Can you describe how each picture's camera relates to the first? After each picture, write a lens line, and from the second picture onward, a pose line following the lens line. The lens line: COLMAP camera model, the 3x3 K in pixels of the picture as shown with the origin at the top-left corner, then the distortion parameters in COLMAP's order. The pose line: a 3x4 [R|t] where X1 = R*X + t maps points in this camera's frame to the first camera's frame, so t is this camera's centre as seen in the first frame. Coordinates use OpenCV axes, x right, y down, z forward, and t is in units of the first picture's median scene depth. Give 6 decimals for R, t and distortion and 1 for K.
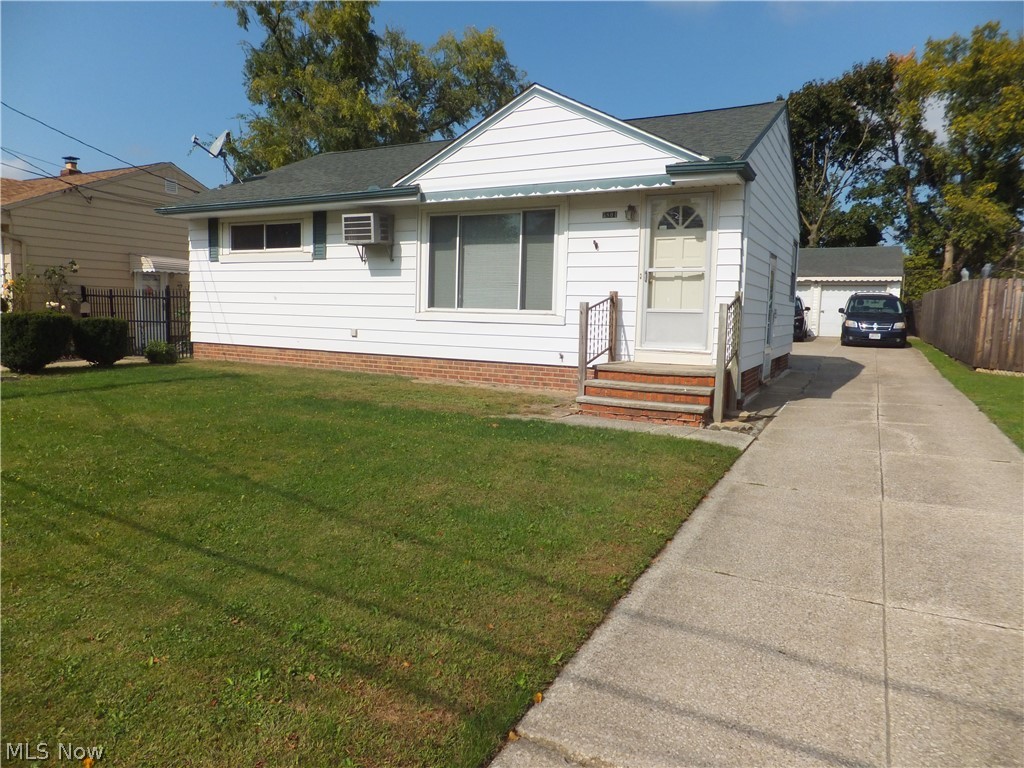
lens RADIAL K [[720.3, 0, 512.0], [0, 720.3, 384.0], [0, 0, 1]] dist [-0.002487, -0.001692]
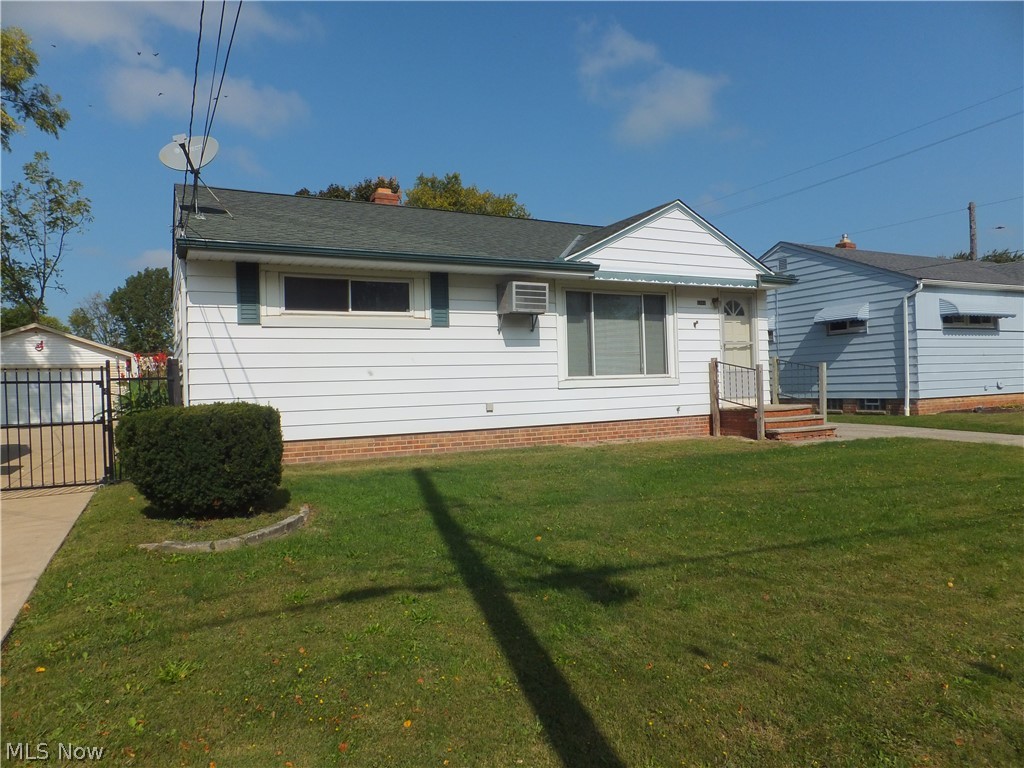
lens RADIAL K [[690.7, 0, 518.3], [0, 690.7, 378.7], [0, 0, 1]] dist [0.005458, 0.004365]
pose [[0.521770, -0.032822, 0.852454, -1.019513], [0.128025, 0.990956, -0.040206, -0.071764], [-0.843425, 0.130114, 0.521253, 0.541669]]
